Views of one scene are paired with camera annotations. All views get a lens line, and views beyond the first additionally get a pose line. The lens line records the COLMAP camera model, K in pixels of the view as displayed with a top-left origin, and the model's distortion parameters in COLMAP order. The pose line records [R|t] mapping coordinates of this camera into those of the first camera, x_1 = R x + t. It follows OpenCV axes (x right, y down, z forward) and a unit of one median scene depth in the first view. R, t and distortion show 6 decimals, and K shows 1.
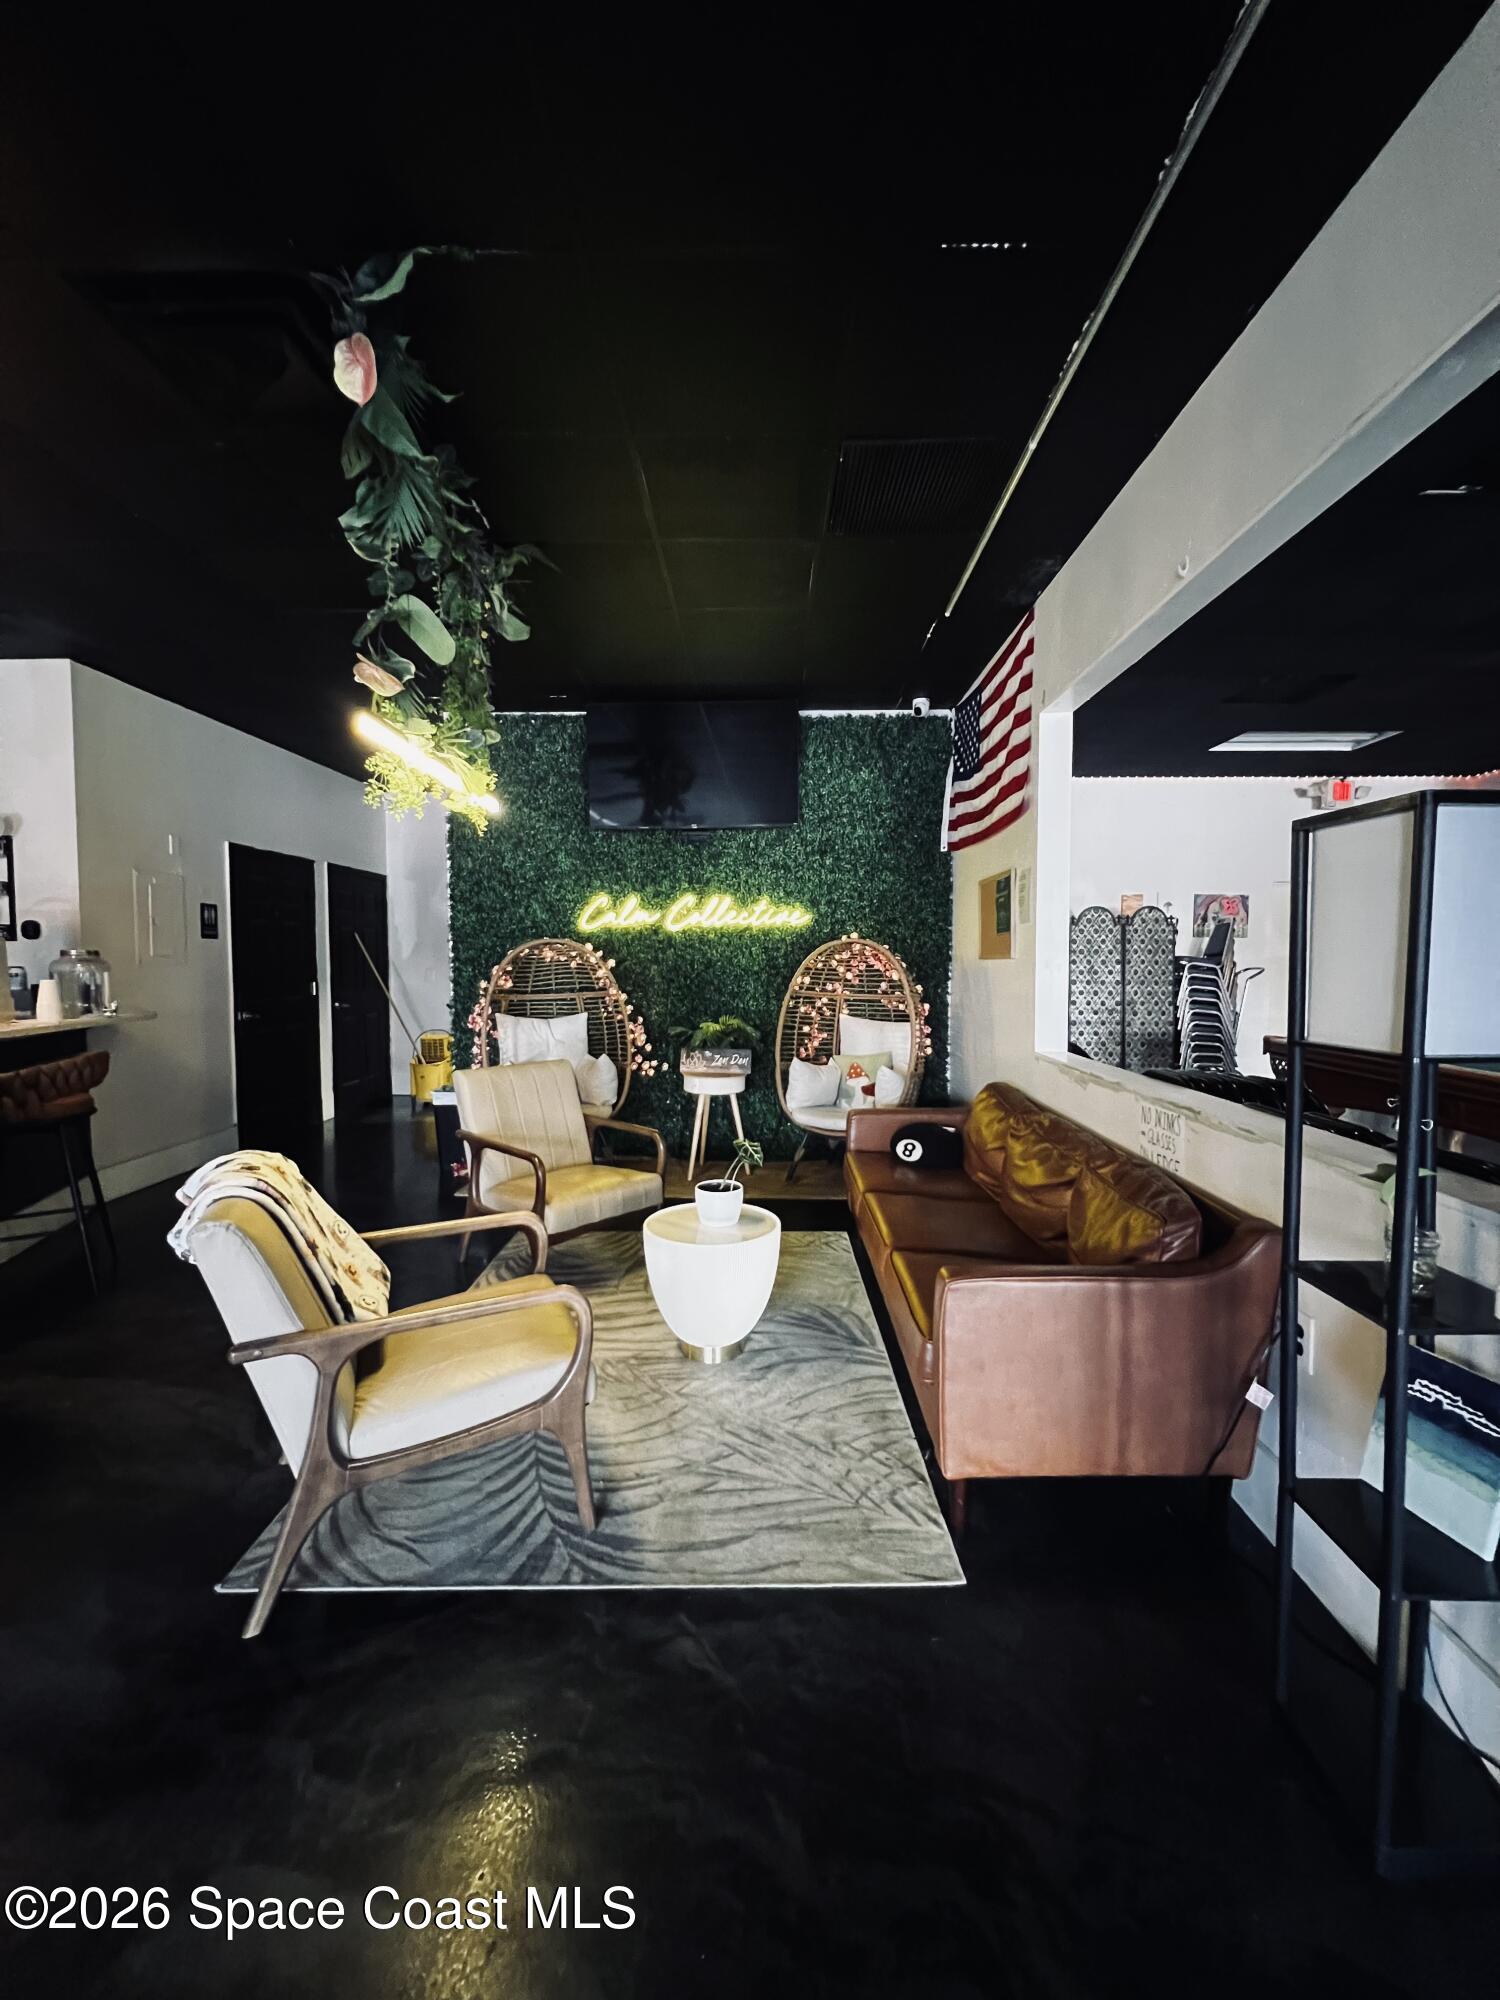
lens RADIAL K [[795.3, 0, 749.9], [0, 795.3, 982.5], [0, 0, 1]] dist [-0.001921, 0.000353]
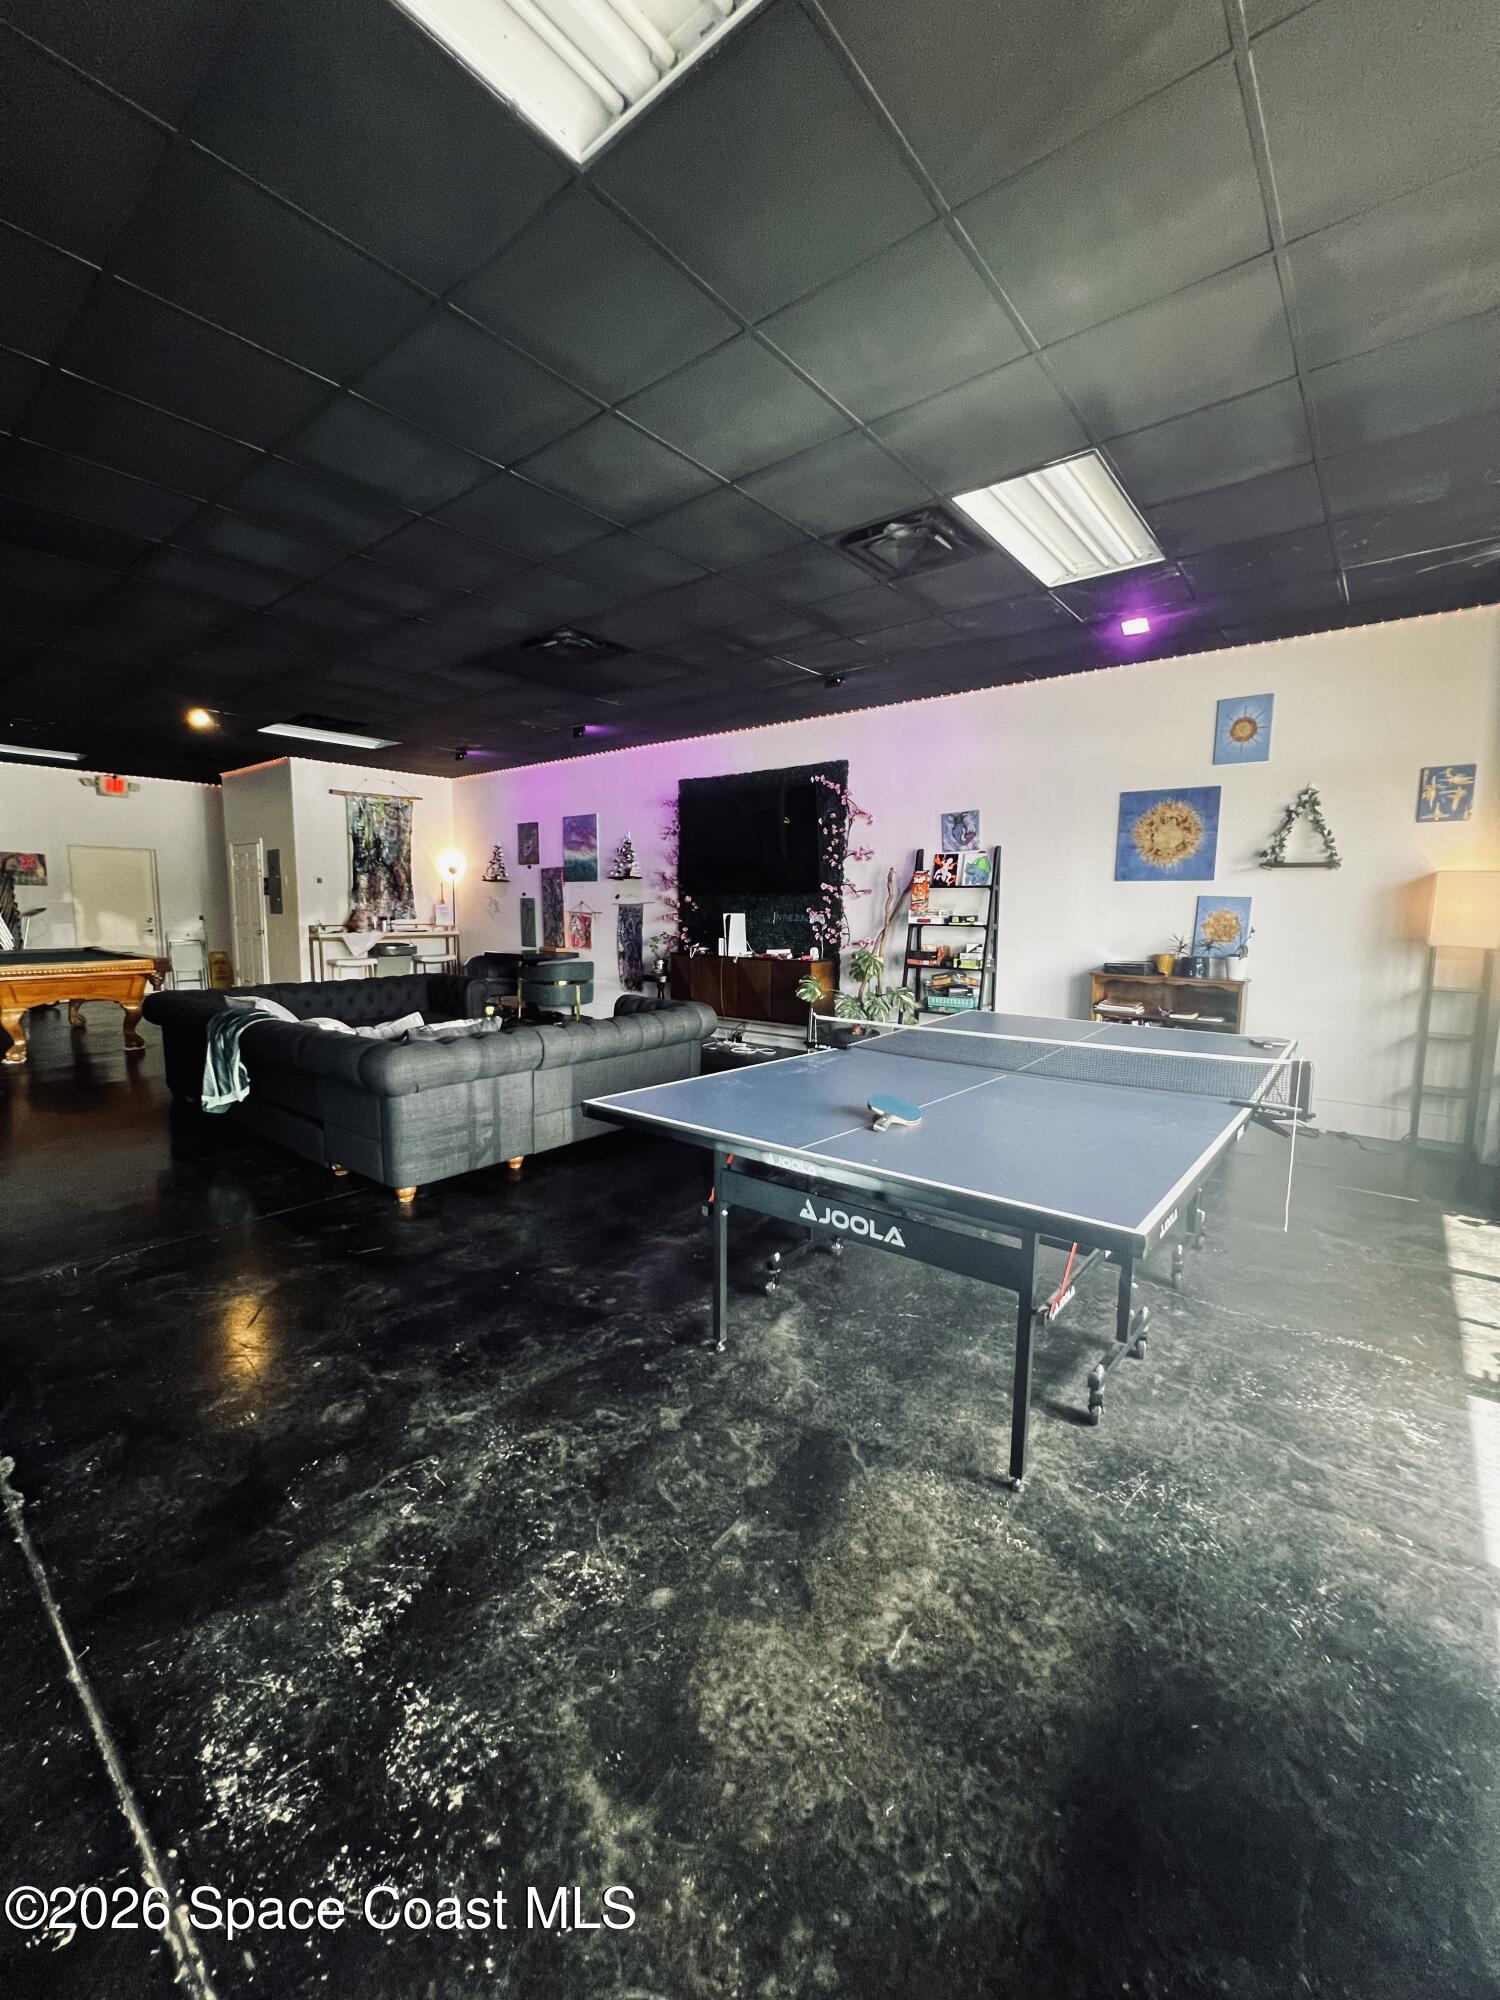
lens RADIAL K [[795.3, 0, 753.7], [0, 795.3, 992.0], [0, 0, 1]] dist [-0.001921, 0.000353]
pose [[0.612178, -0.080902, 0.786571, 0.433383], [0.017399, 0.995890, 0.088889, 0.037384], [-0.790529, -0.040730, 0.611069, -1.213867]]
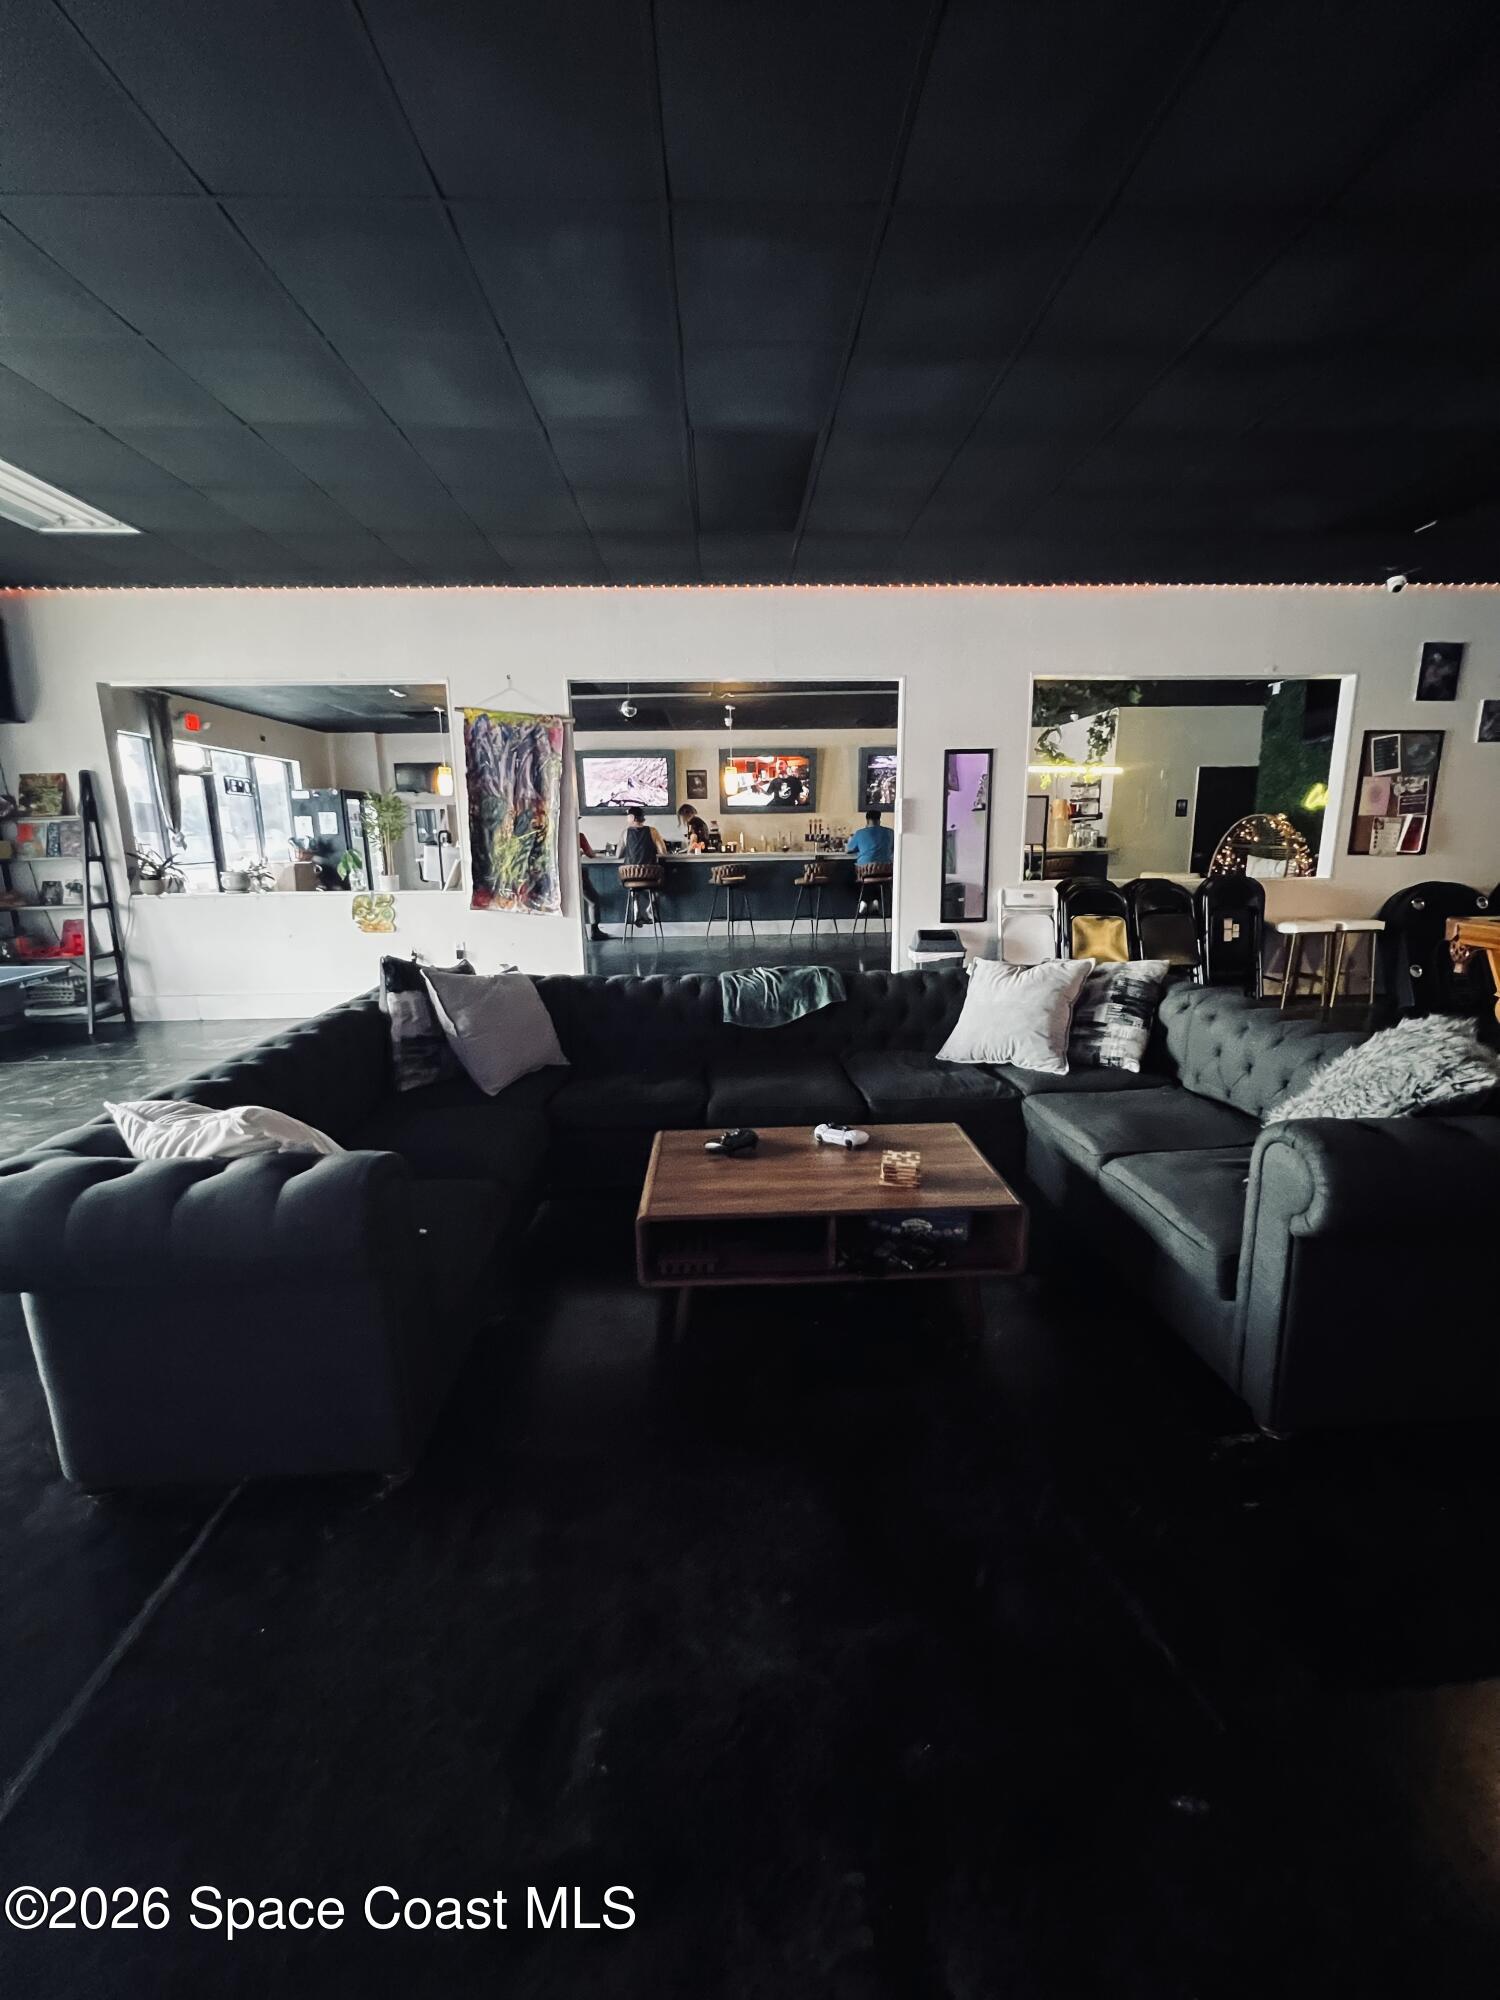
lens RADIAL K [[795.3, 0, 756.4], [0, 795.3, 989.6], [0, 0, 1]] dist [-0.001921, 0.000353]
pose [[0.055007, 0.193458, -0.979565, 1.502215], [-0.020357, 0.981064, 0.192611, 0.012929], [0.998278, 0.009346, 0.057903, -0.257735]]
